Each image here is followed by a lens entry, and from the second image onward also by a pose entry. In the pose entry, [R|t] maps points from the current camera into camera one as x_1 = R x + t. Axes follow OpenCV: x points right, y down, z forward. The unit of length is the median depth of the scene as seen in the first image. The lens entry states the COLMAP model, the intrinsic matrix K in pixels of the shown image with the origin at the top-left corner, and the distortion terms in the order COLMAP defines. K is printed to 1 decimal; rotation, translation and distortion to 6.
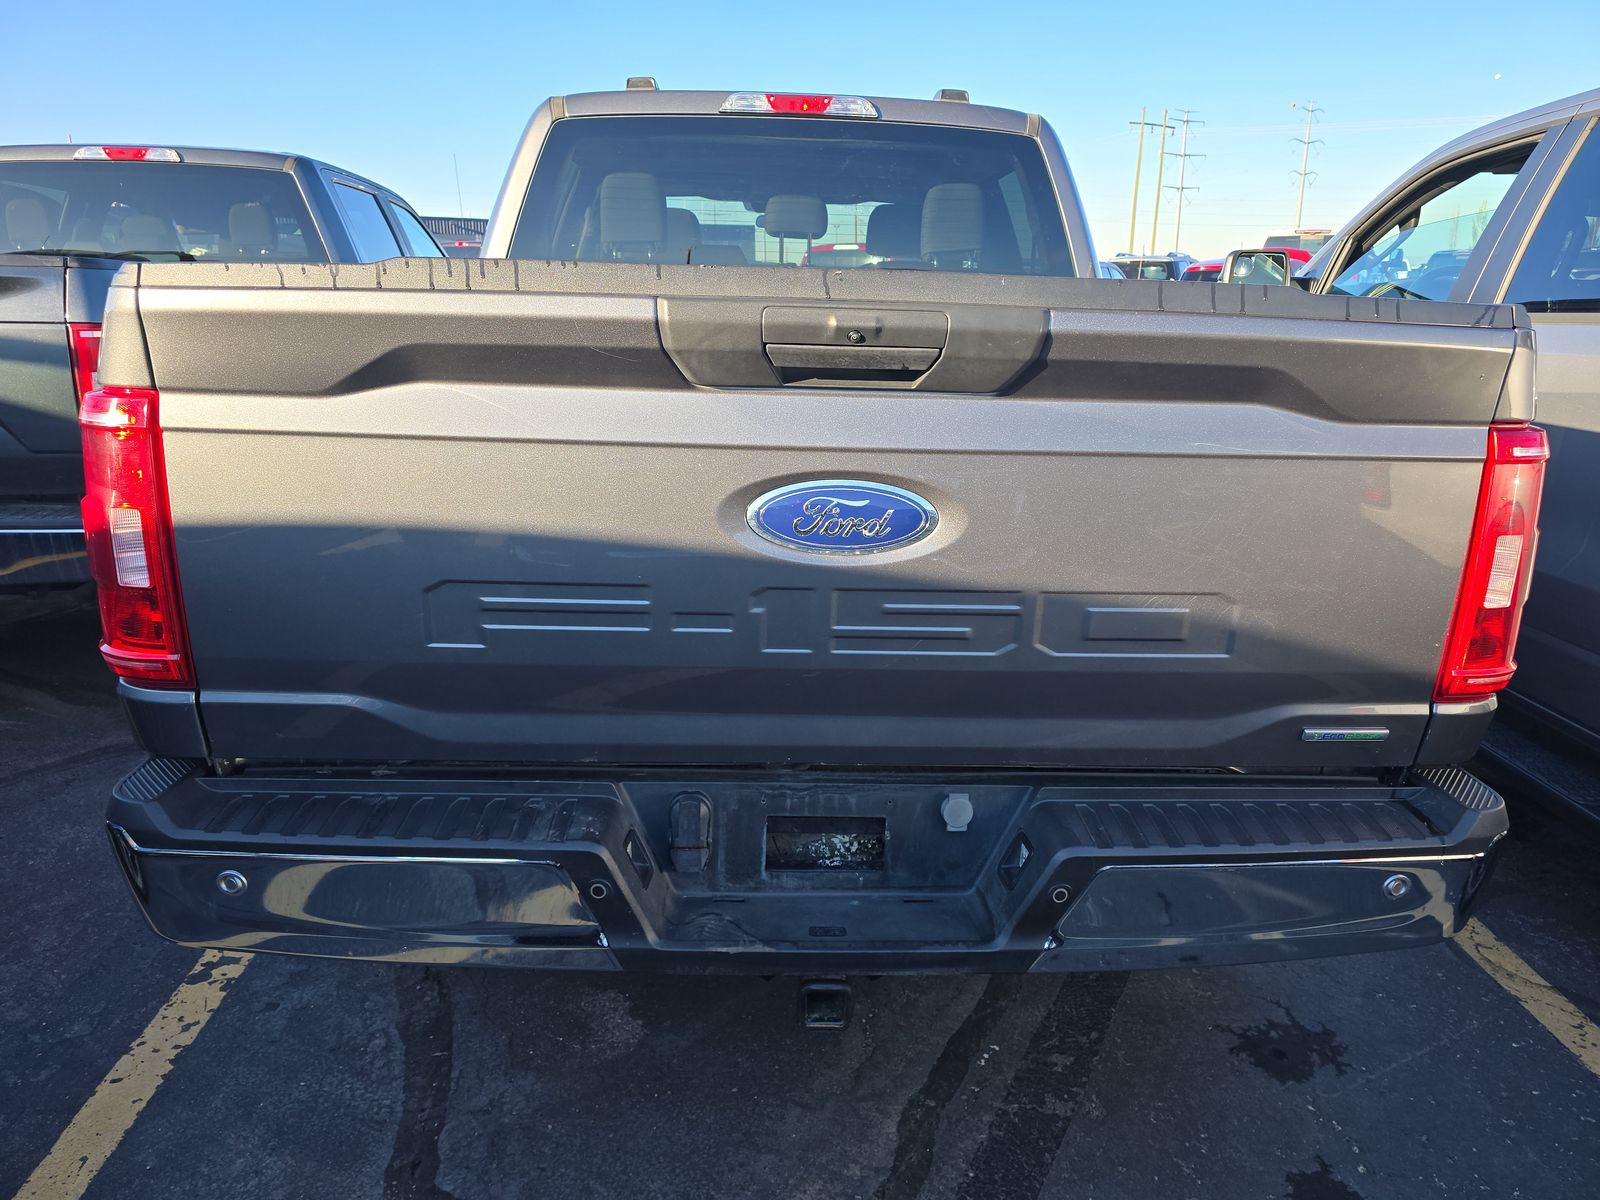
lens RADIAL K [[1070.5, 0, 805.8], [0, 1070.5, 589.7], [0, 0, 1]] dist [0.050548, -0.046409]
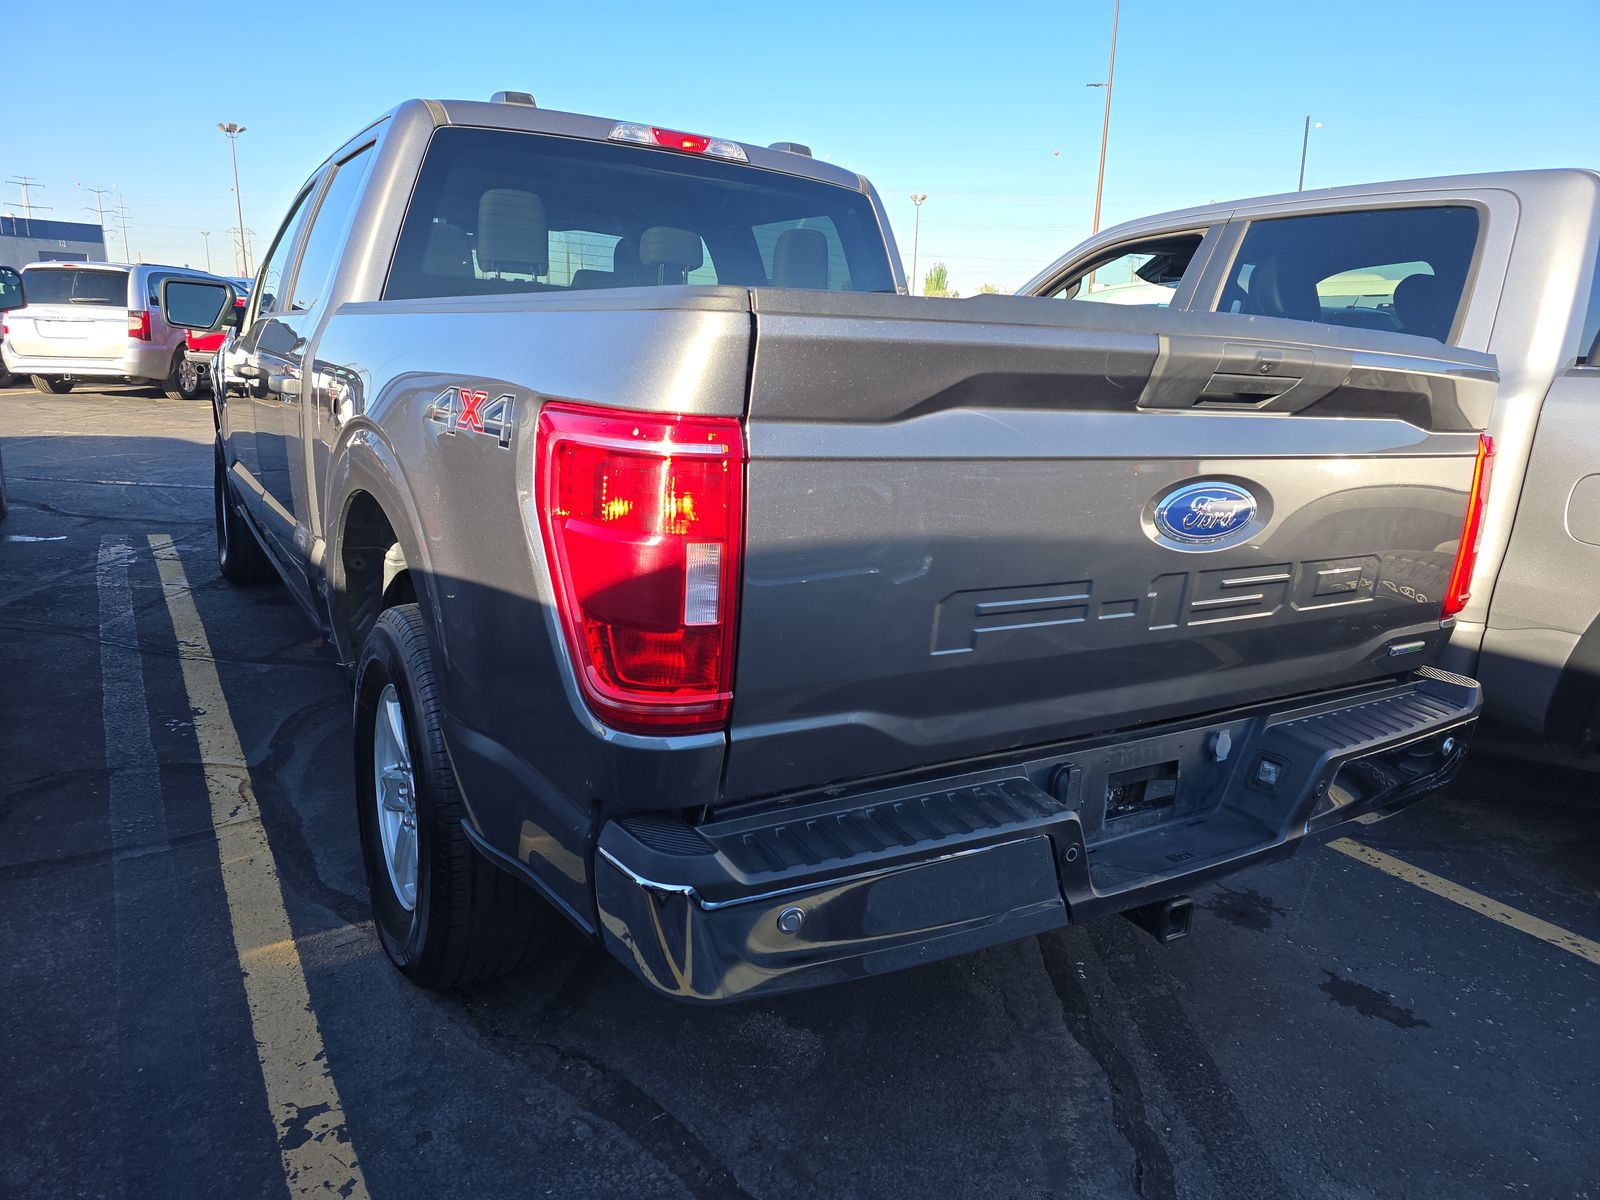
lens RADIAL K [[1070.5, 0, 805.8], [0, 1070.5, 589.7], [0, 0, 1]] dist [0.050548, -0.046409]
pose [[0.867472, -0.084331, 0.490287, -0.723832], [0.097374, 0.995247, -0.001100, -0.016760], [-0.487864, 0.048696, 0.871560, 0.103819]]
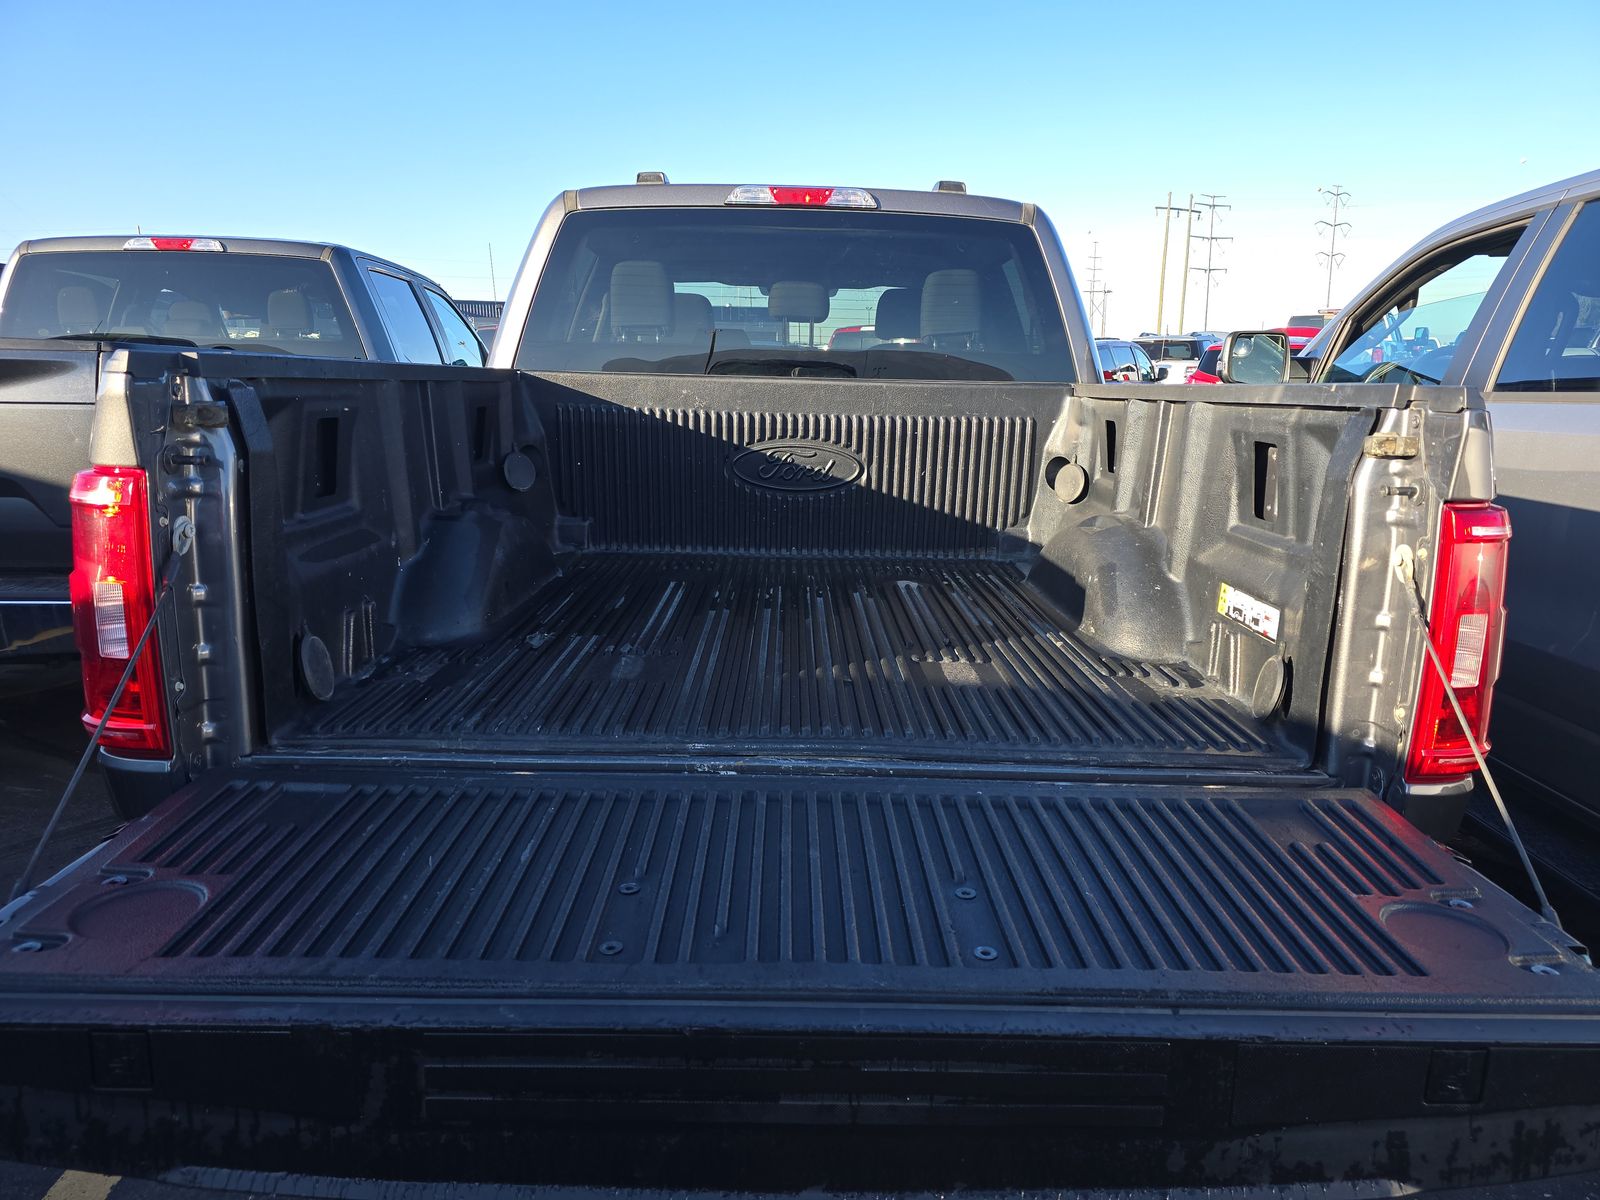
lens RADIAL K [[1061.4, 0, 806.1], [0, 1061.4, 592.2], [0, 0, 1]] dist [0.058604, -0.048701]
pose [[0.999548, 0.003858, -0.029827, 0.050181], [-0.005798, 0.997852, -0.065251, -0.001522], [0.029511, 0.065395, 0.997423, -0.006214]]
